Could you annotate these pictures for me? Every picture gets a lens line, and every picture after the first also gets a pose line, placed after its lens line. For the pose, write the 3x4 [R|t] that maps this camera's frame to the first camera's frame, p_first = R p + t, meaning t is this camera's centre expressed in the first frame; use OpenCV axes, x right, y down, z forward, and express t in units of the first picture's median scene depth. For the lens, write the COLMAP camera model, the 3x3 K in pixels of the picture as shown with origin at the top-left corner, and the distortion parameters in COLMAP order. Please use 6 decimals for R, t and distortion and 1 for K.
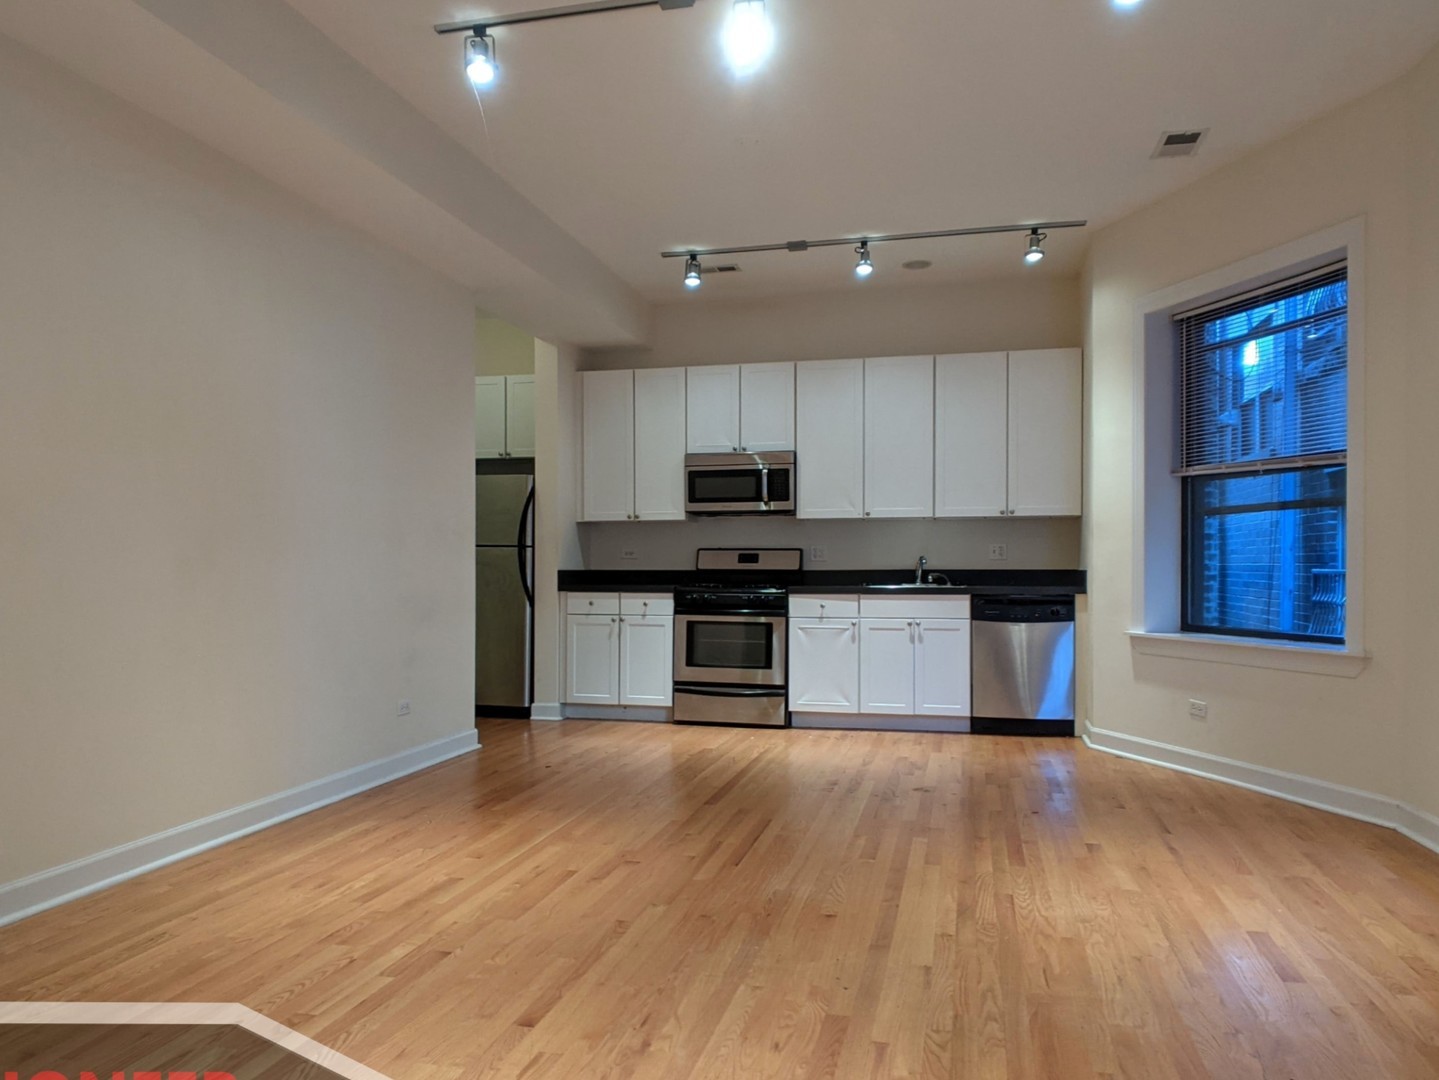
lens RADIAL K [[1076.2, 0, 715.9], [0, 1076.2, 544.6], [0, 0, 1]] dist [-0.031584, -0.008154]
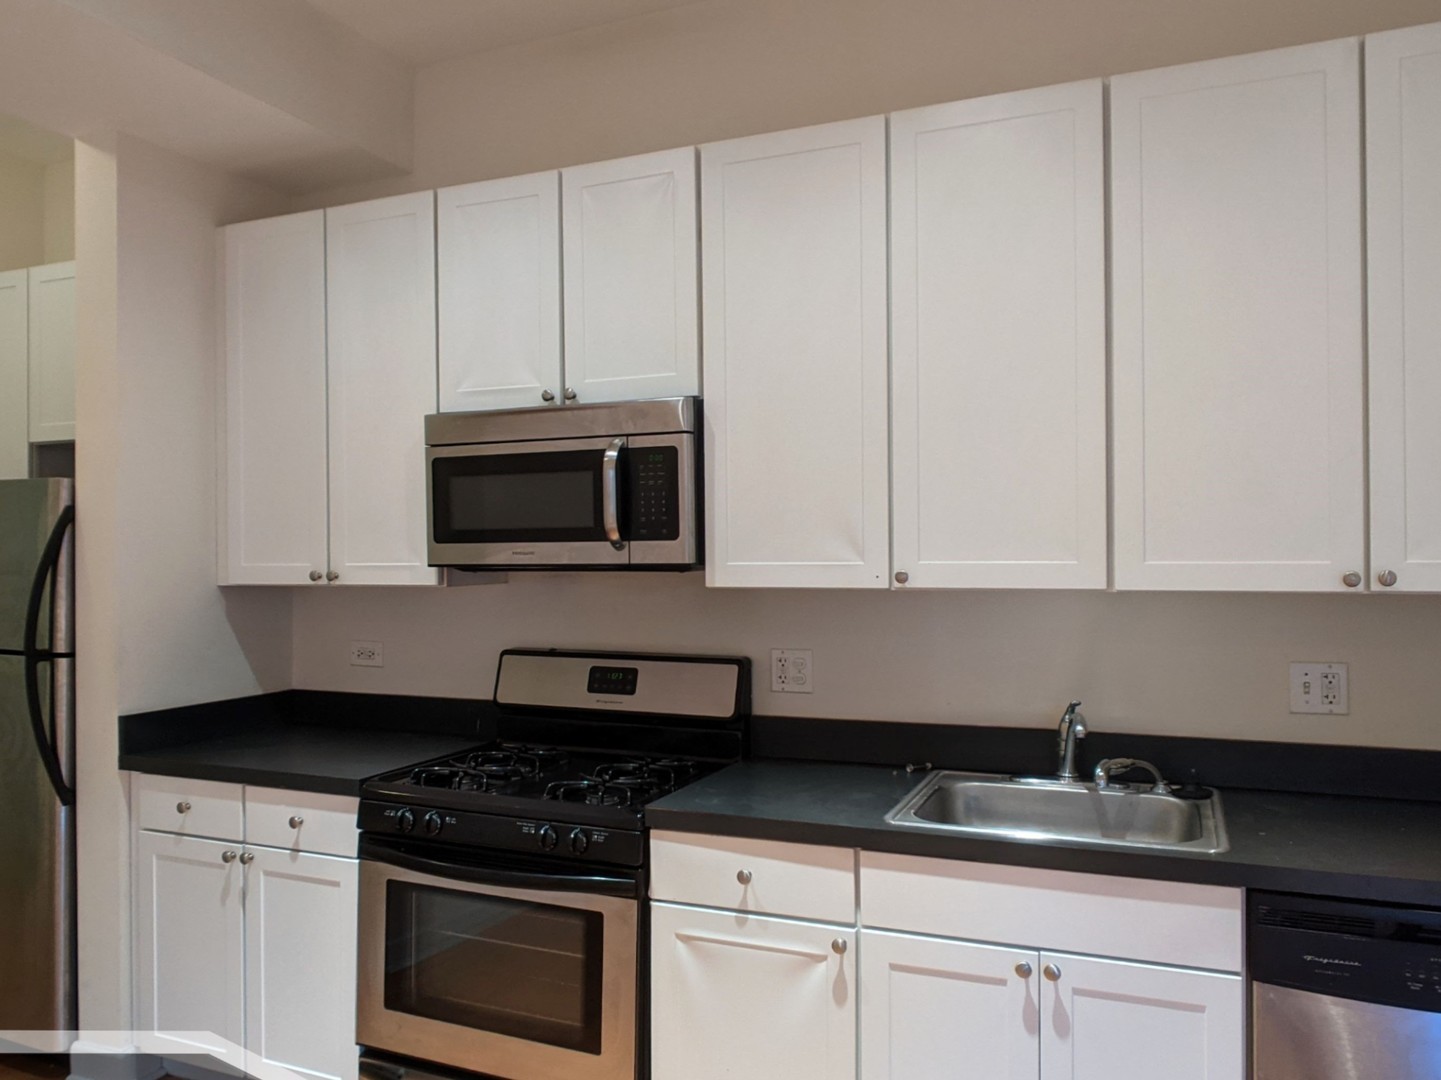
lens RADIAL K [[1077.7, 0, 713.4], [0, 1077.7, 521.6], [0, 0, 1]] dist [-0.031584, -0.008154]
pose [[0.985223, -0.012333, -0.170829, 0.139081], [0.012037, 0.999924, -0.002768, -0.044946], [0.170850, 0.000671, 0.985297, 0.654989]]
